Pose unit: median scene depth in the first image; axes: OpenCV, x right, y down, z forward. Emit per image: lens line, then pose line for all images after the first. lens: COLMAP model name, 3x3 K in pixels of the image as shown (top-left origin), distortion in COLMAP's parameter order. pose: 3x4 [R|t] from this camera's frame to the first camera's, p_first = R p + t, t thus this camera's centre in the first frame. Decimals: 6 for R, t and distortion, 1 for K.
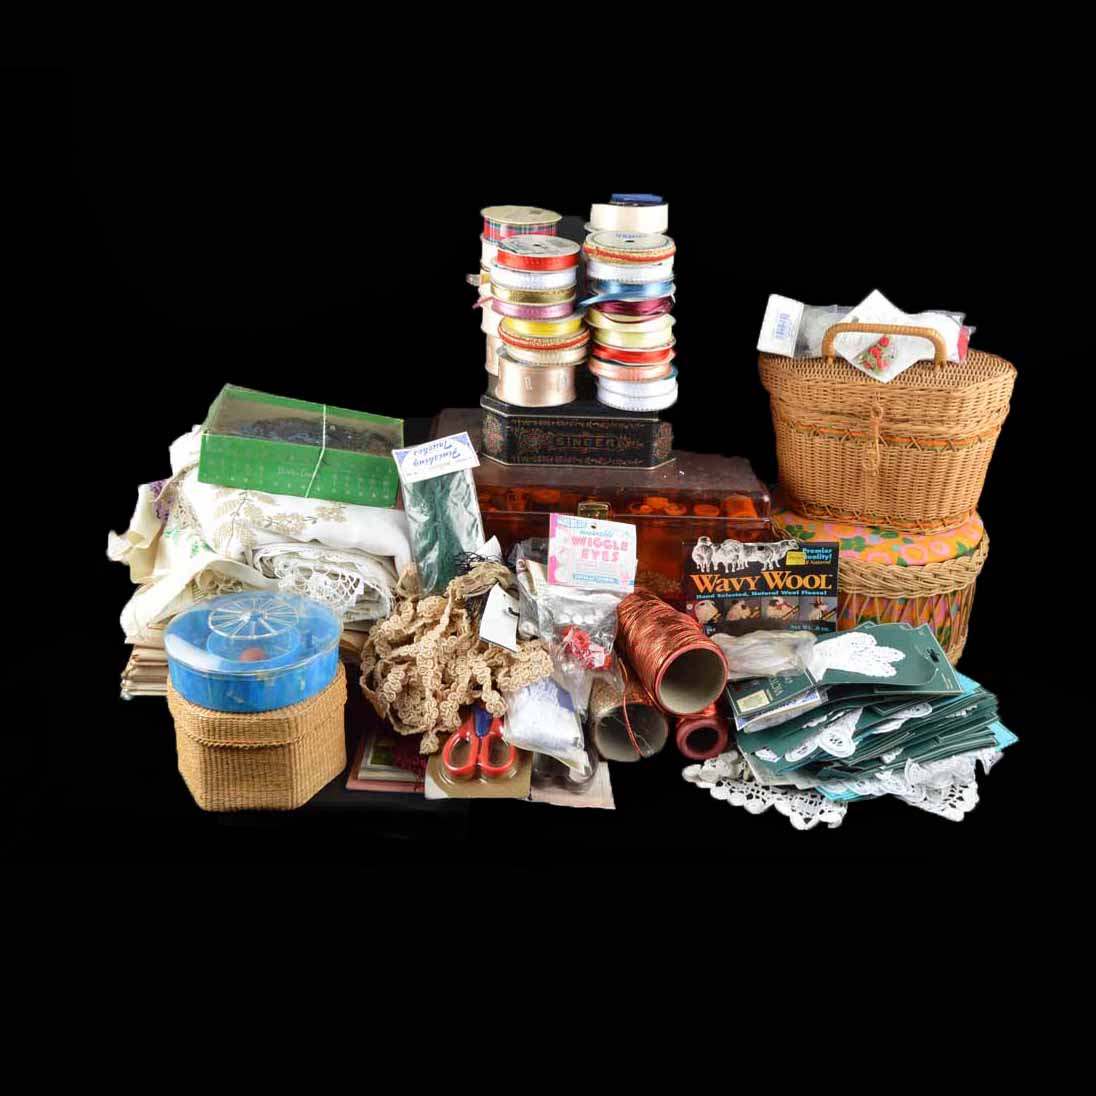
lens RADIAL K [[1033.6, 0, 554.0], [0, 1033.6, 453.7], [0, 0, 1]] dist [-0.098519, 0.028448]
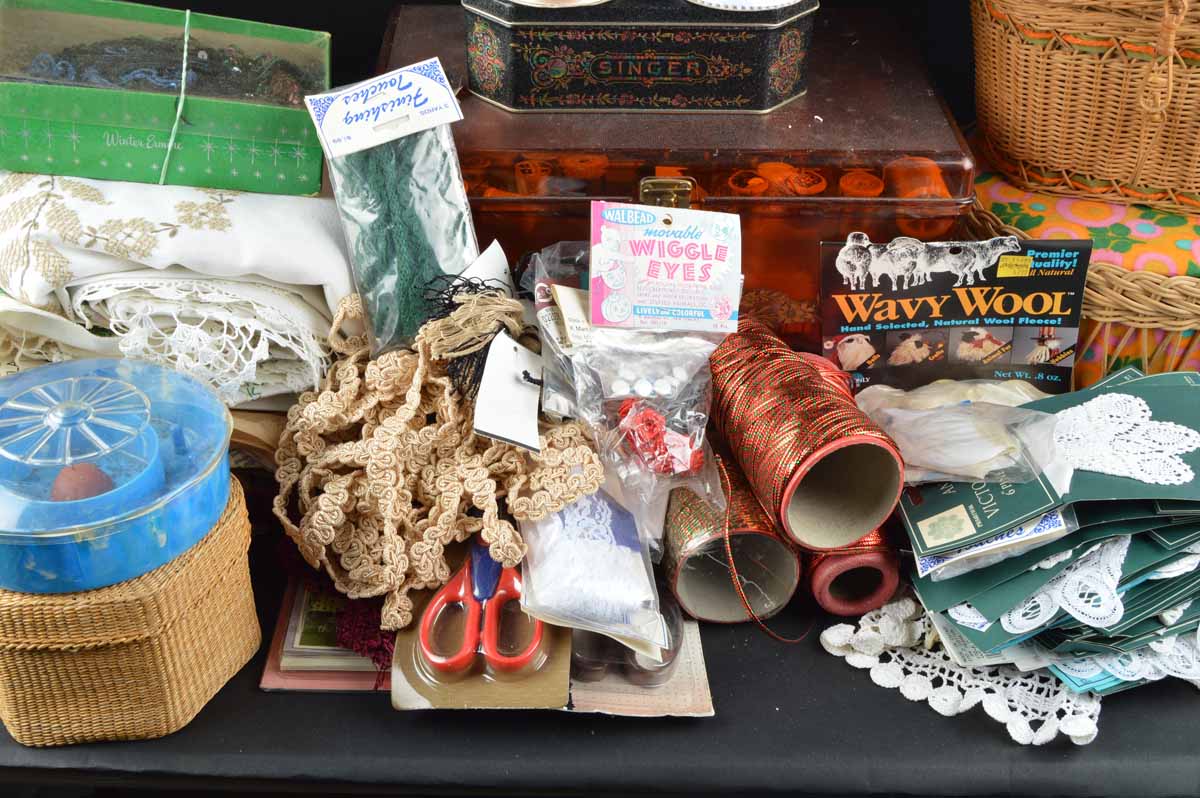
lens RADIAL K [[1359.7, 0, 604.9], [0, 1359.7, 391.9], [0, 0, 1]] dist [-0.075154, 0.028373]
pose [[0.999683, -0.025023, 0.002632, -0.000705], [0.023513, 0.966321, 0.256264, -0.031965], [-0.008955, -0.256121, 0.966603, 0.250360]]
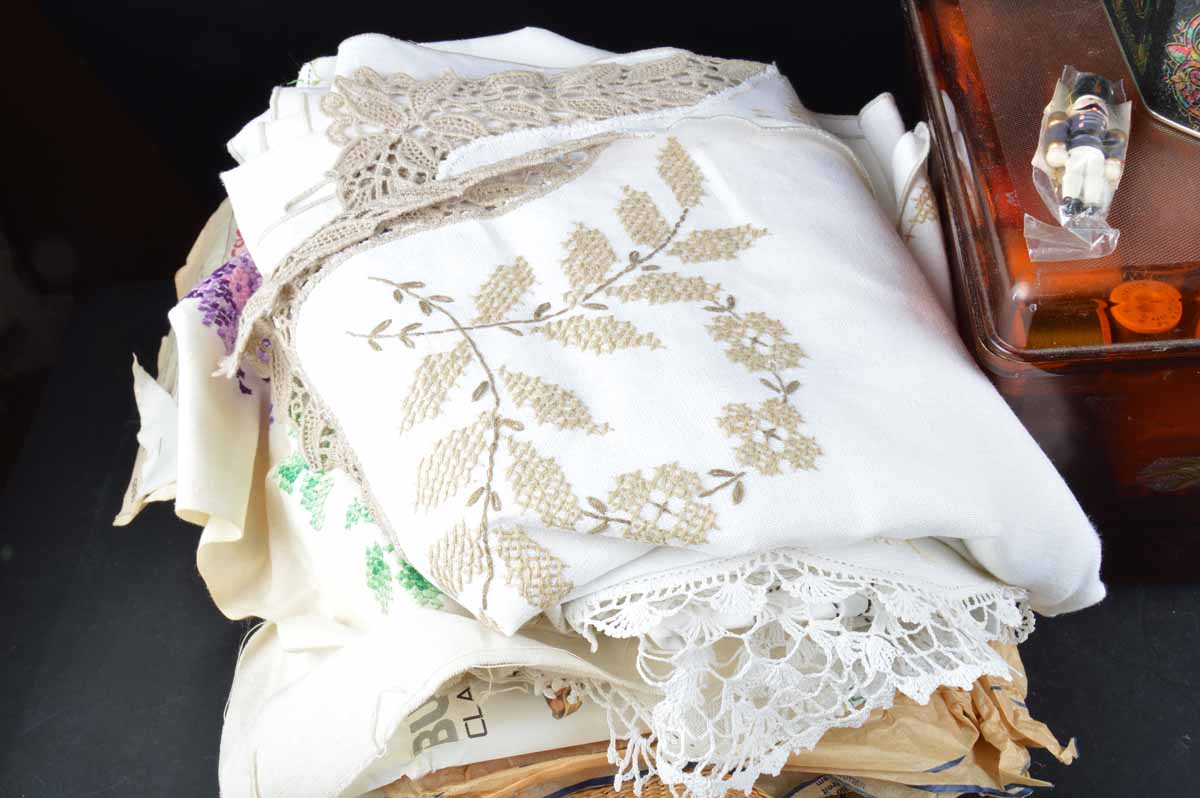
lens RADIAL K [[1315.4, 0, 600.0], [0, 1315.4, 399.0], [0, 0, 1]] dist [-0.174234, 0.731702]
pose [[0.986161, -0.080077, -0.145167, -0.205918], [0.137269, 0.885401, 0.444097, -0.134650], [0.092969, -0.457878, 0.884141, 0.631572]]
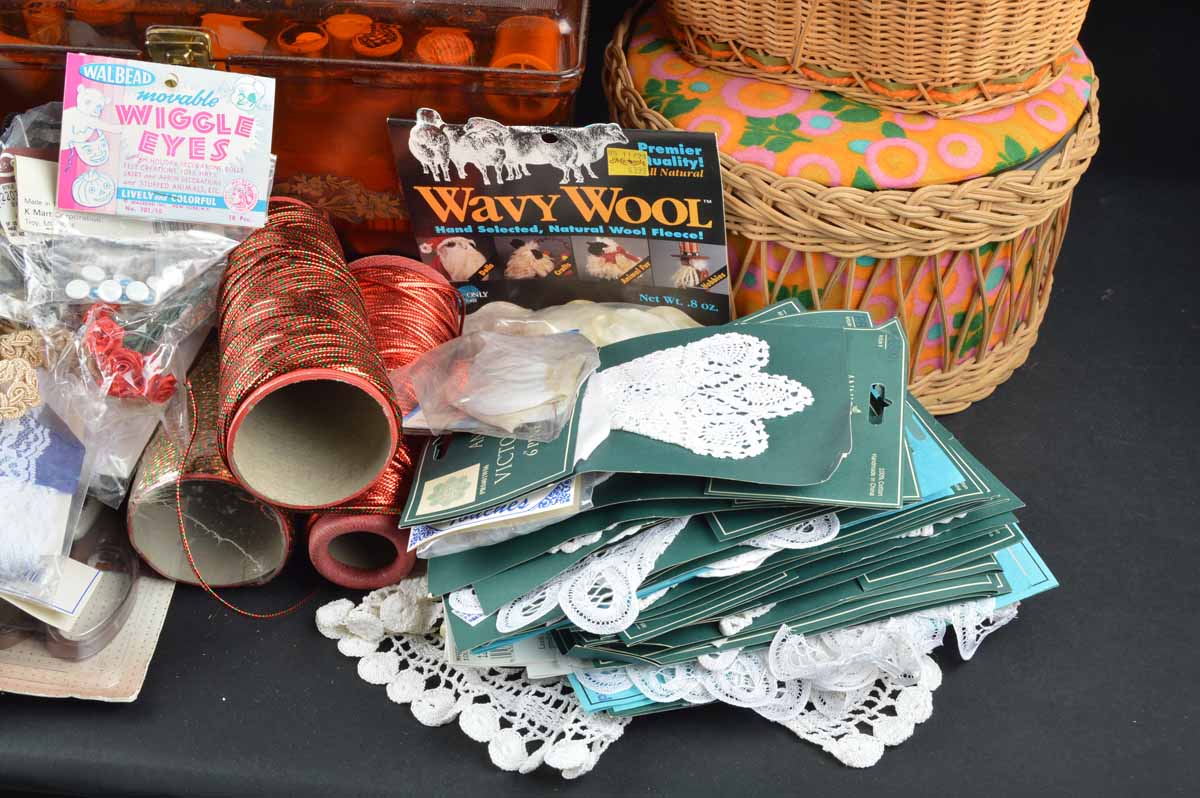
lens RADIAL K [[1552.5, 0, 611.3], [0, 1552.5, 401.0], [0, 0, 1]] dist [-0.068193, 0.039424]
pose [[0.998209, 0.039402, -0.045015, 0.271190], [-0.022077, 0.941973, 0.334961, -0.029351], [0.055601, -0.333368, 0.941156, 0.326794]]
